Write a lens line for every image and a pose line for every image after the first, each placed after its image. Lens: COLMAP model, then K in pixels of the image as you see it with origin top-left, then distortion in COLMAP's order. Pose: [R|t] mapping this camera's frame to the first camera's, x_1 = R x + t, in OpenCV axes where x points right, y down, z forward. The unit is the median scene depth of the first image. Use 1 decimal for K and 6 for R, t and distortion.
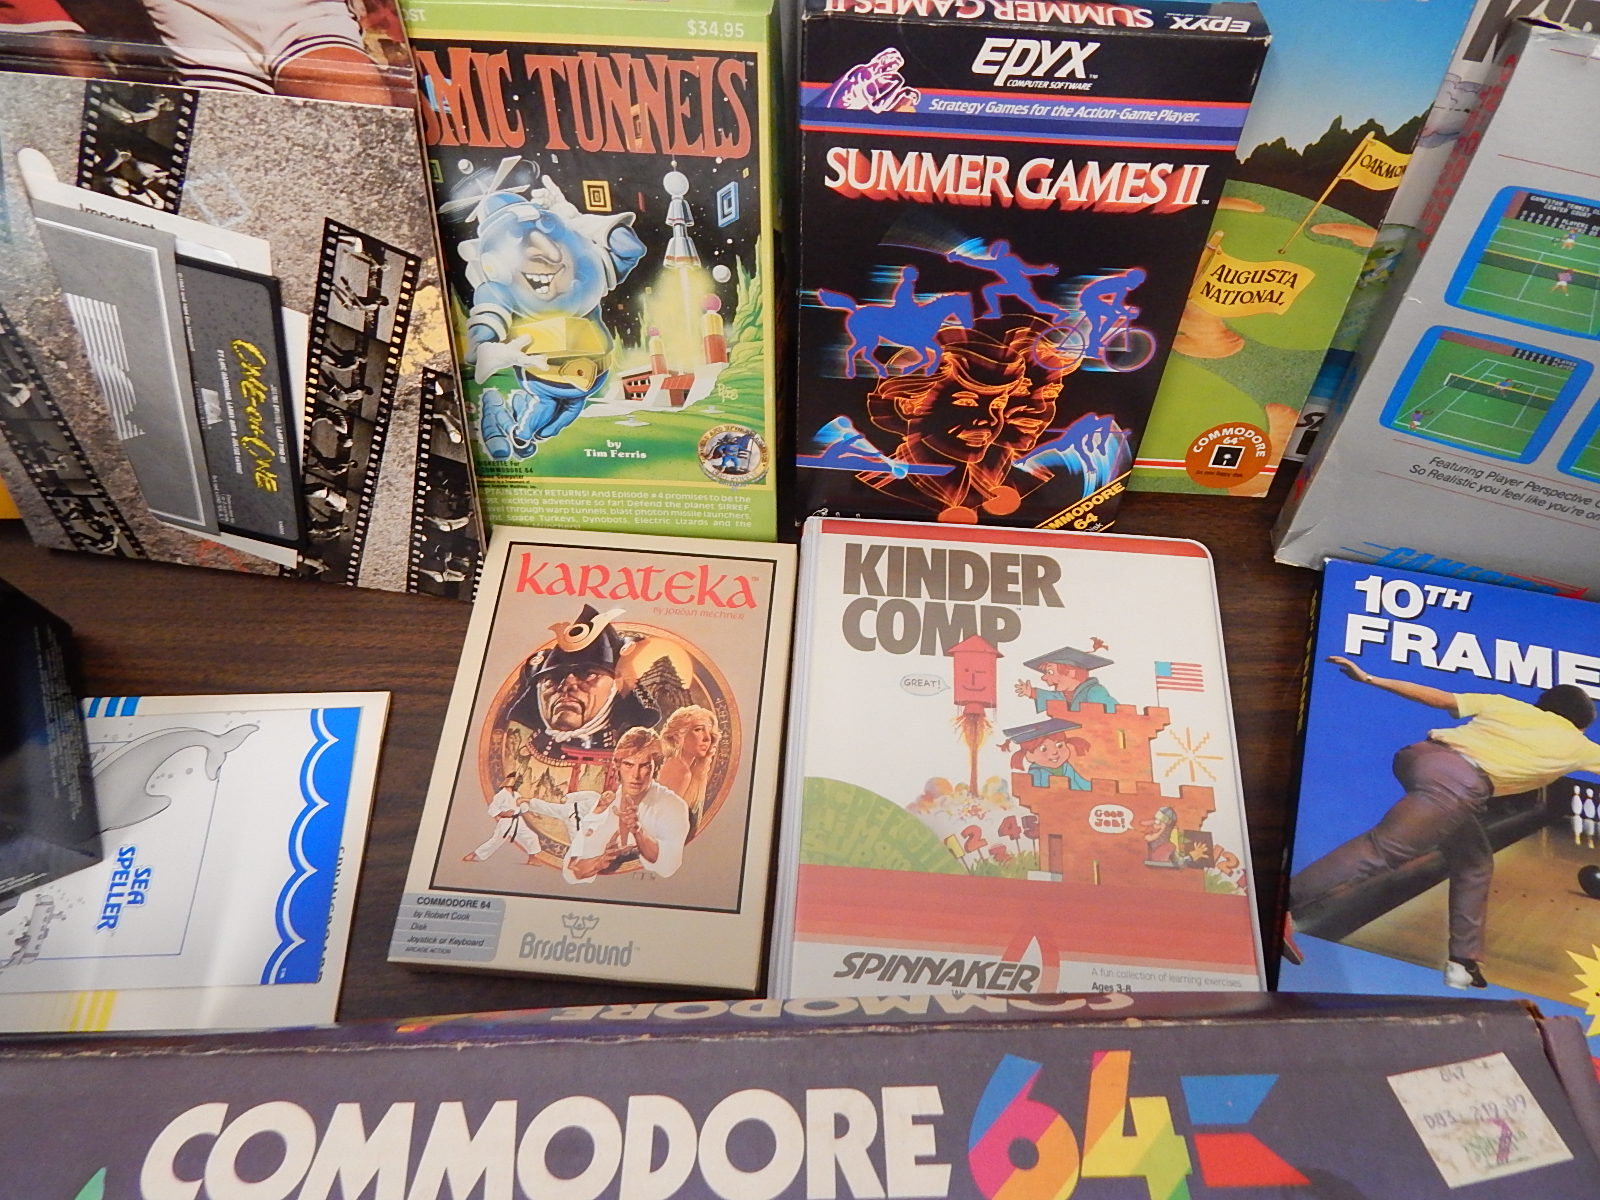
lens RADIAL K [[1060.7, 0, 800.8], [0, 1060.7, 595.3], [0, 0, 1]] dist [0.004006, -0.006879]
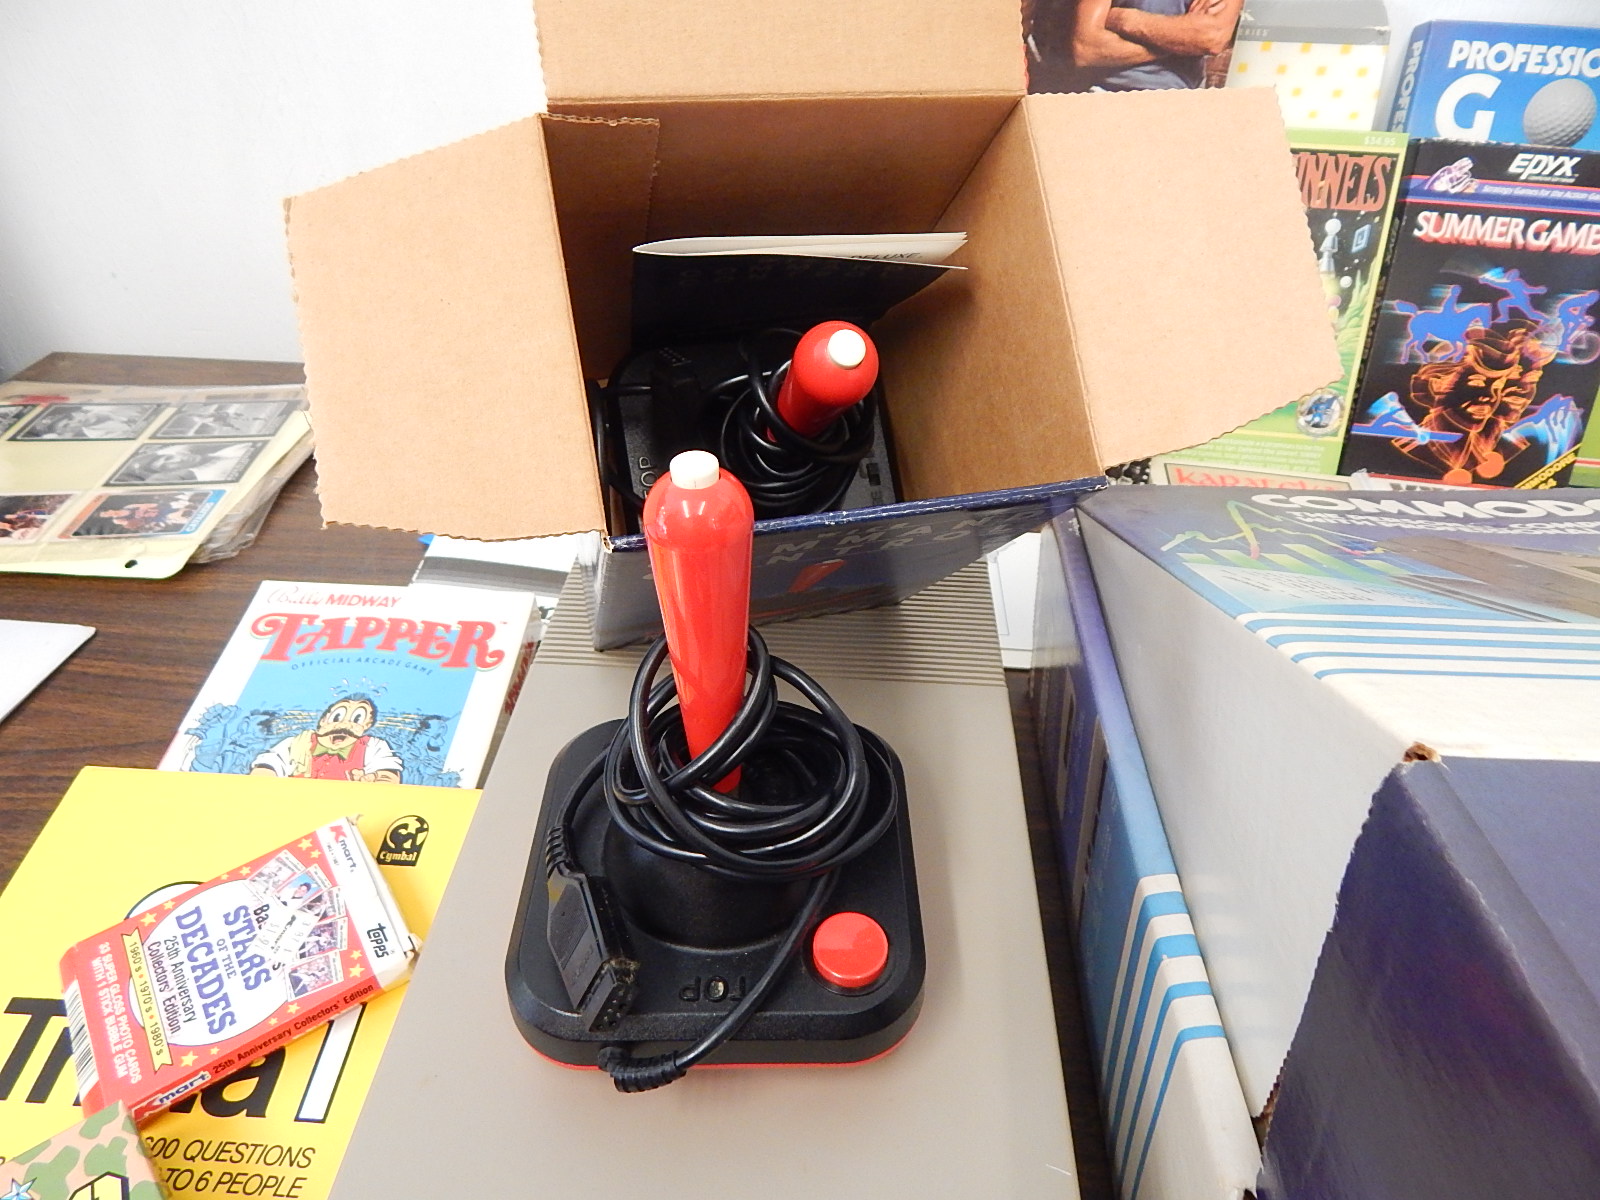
lens RADIAL K [[1063.6, 0, 806.6], [0, 1063.6, 582.9], [0, 0, 1]] dist [0.005307, -0.005332]
pose [[0.996259, 0.072419, -0.047151, -0.801155], [-0.086057, 0.881120, -0.464996, 0.975019], [0.007871, 0.467314, 0.884056, -0.304971]]
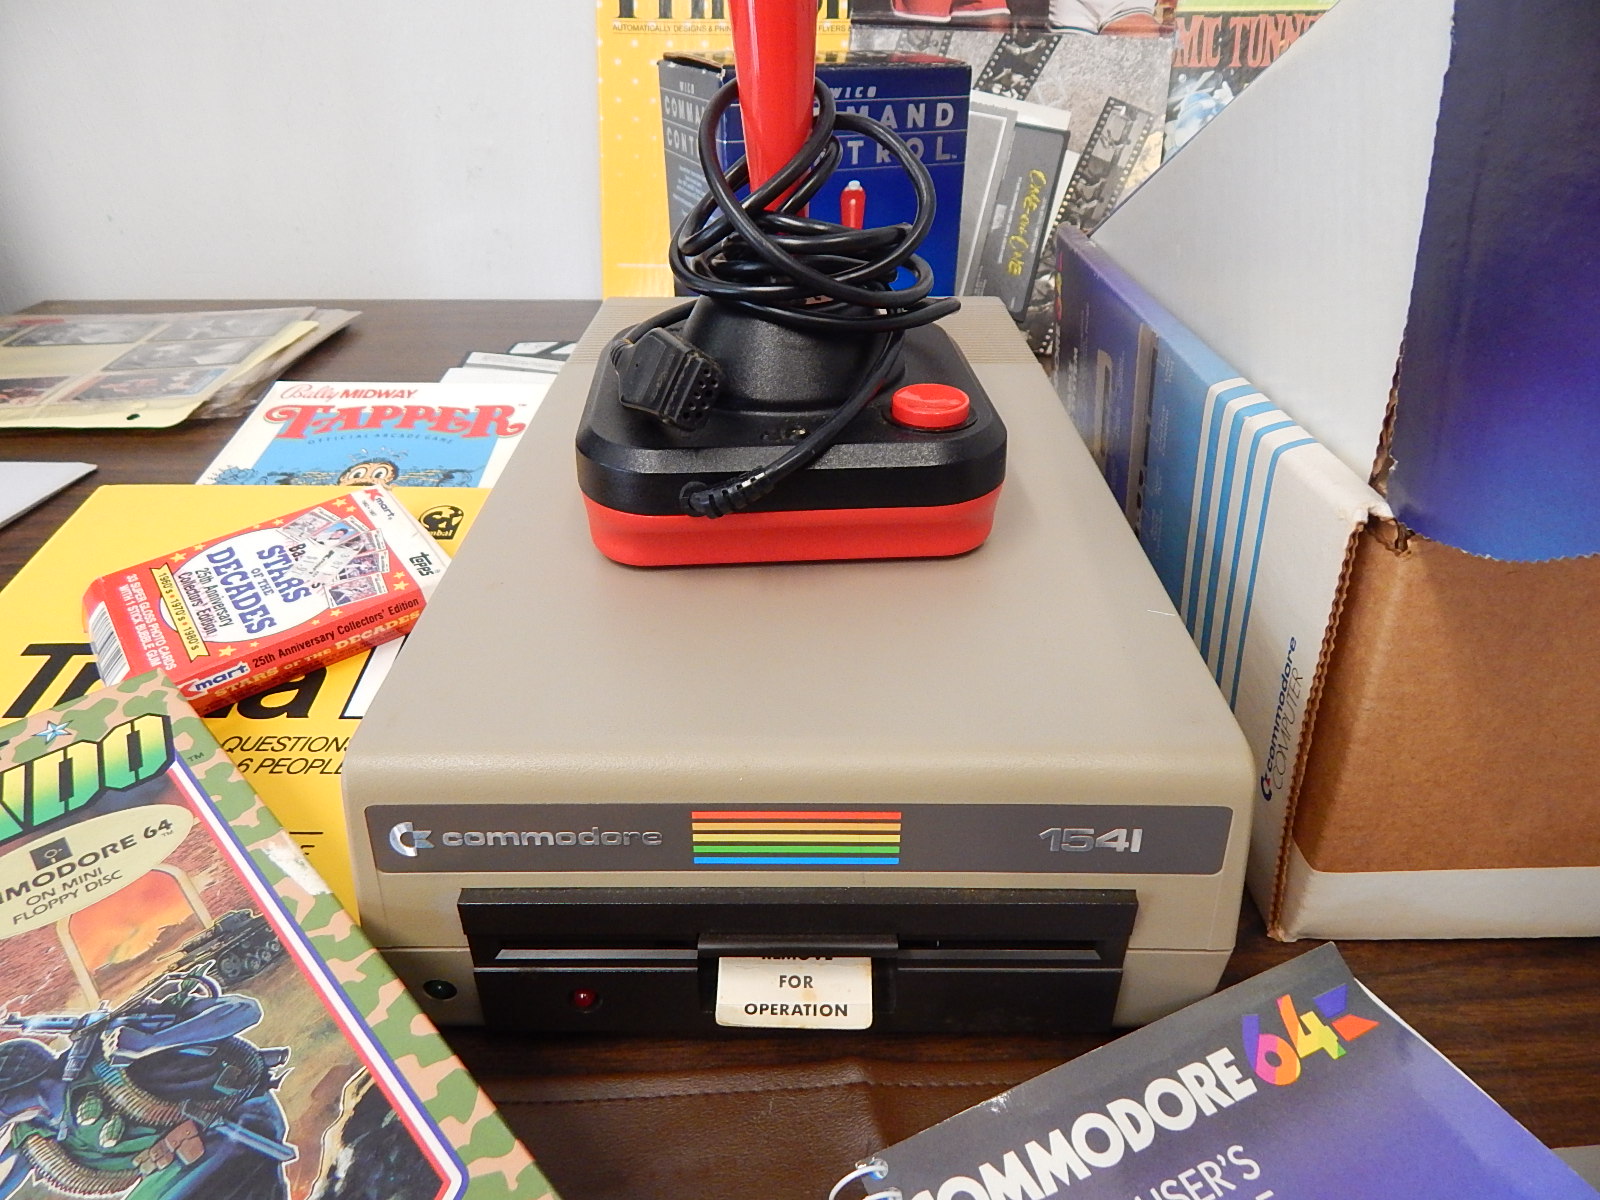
lens RADIAL K [[1060.5, 0, 801.5], [0, 1060.5, 579.9], [0, 0, 1]] dist [0.014600, -0.017257]
pose [[0.999407, 0.021801, -0.026664, -0.849524], [-0.033046, 0.825138, -0.563964, 1.326950], [0.009706, 0.564510, 0.825369, -0.080929]]
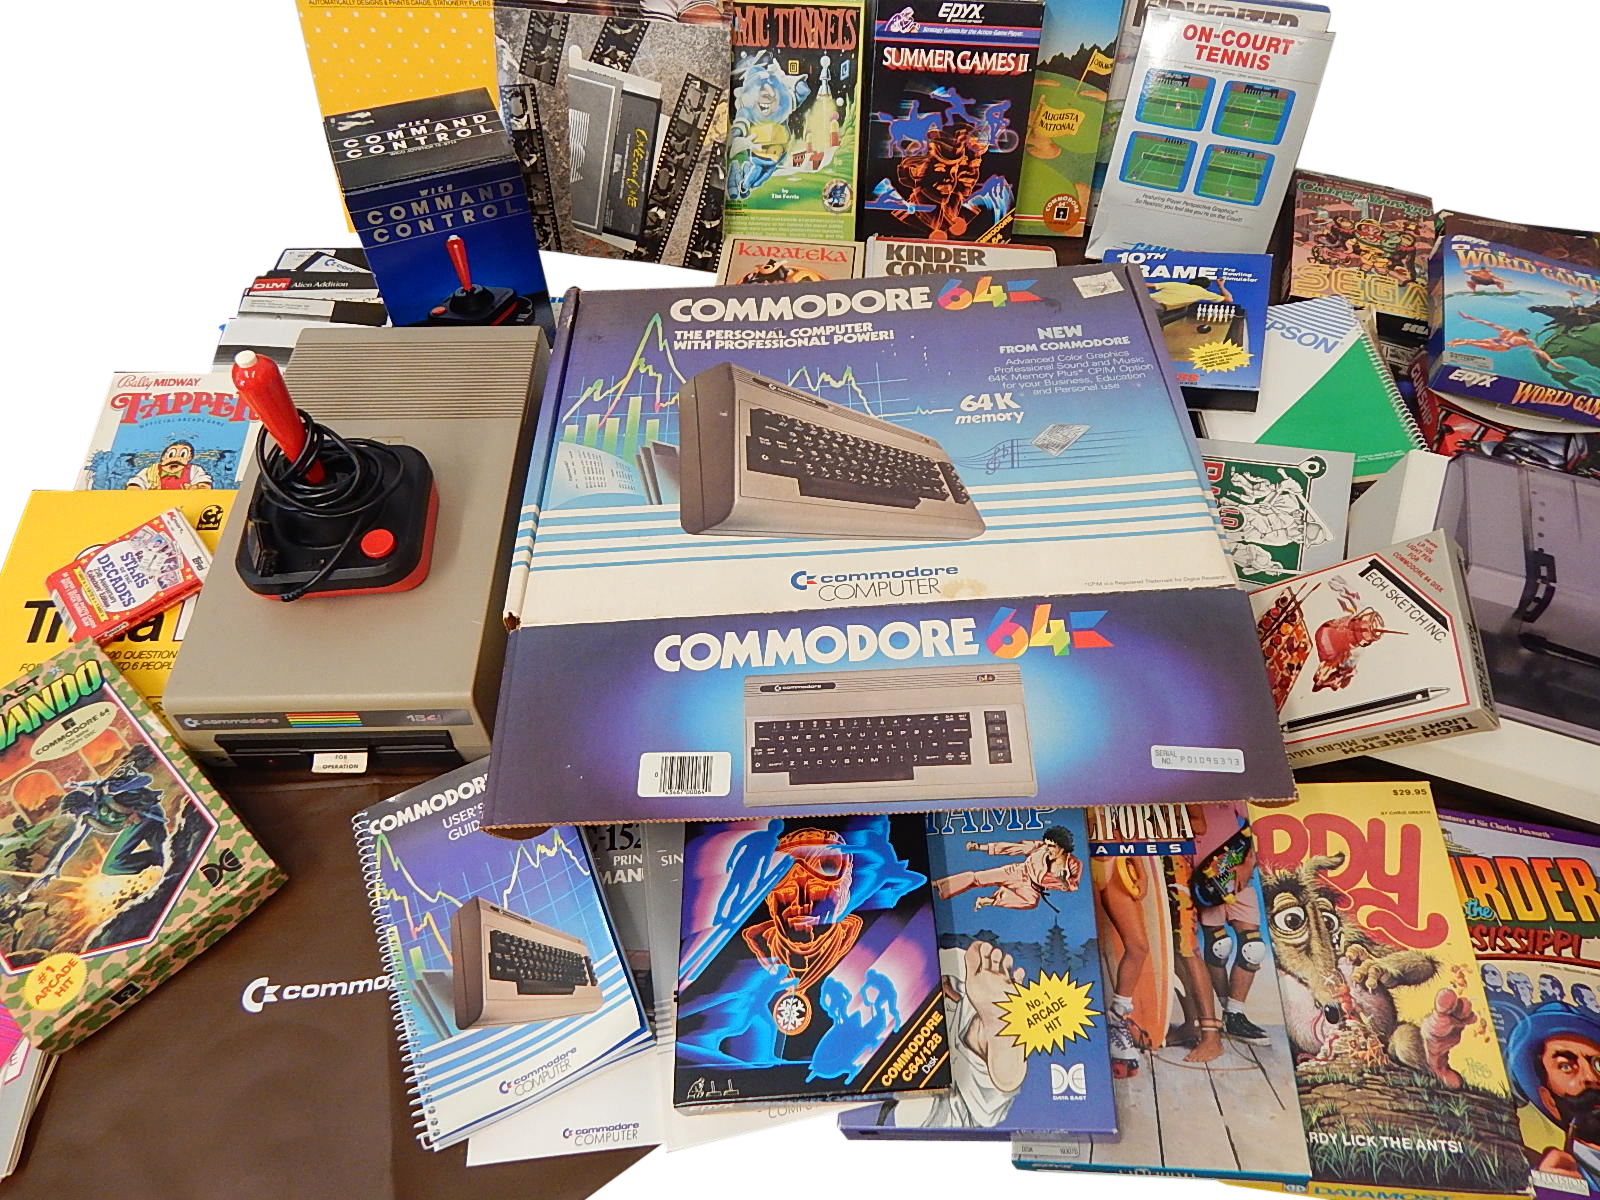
lens RADIAL K [[1078.0, 0, 804.5], [0, 1078.0, 578.0], [0, 0, 1]] dist [0.028053, -0.027732]
pose [[0.999901, 0.013958, 0.001553, -0.139915], [-0.013394, 0.981015, -0.193468, 1.226411], [-0.004224, 0.193428, 0.981105, -1.215133]]
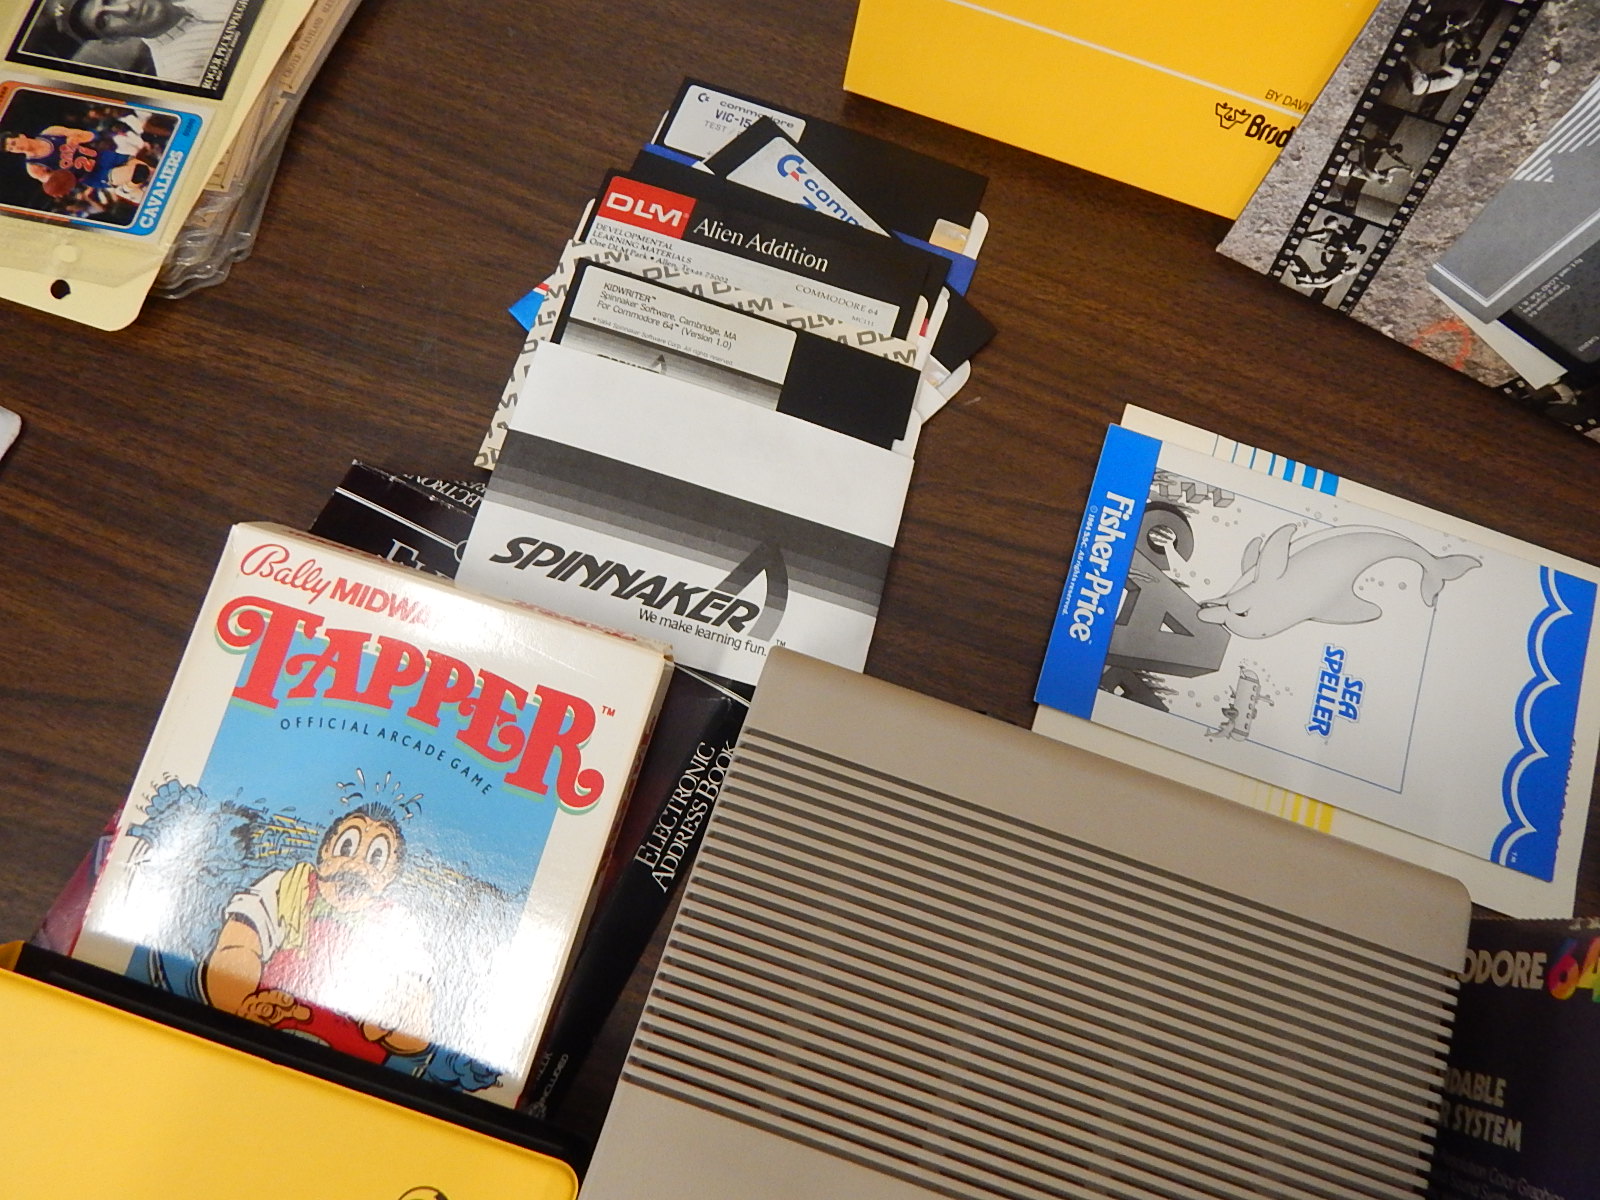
lens RADIAL K [[1060.7, 0, 800.8], [0, 1060.7, 595.3], [0, 0, 1]] dist [0.004006, -0.006879]
pose [[0.937451, 0.346460, -0.033936, -1.090318], [-0.333702, 0.922112, 0.195836, 0.181915], [0.099142, -0.172263, 0.980049, 0.110274]]
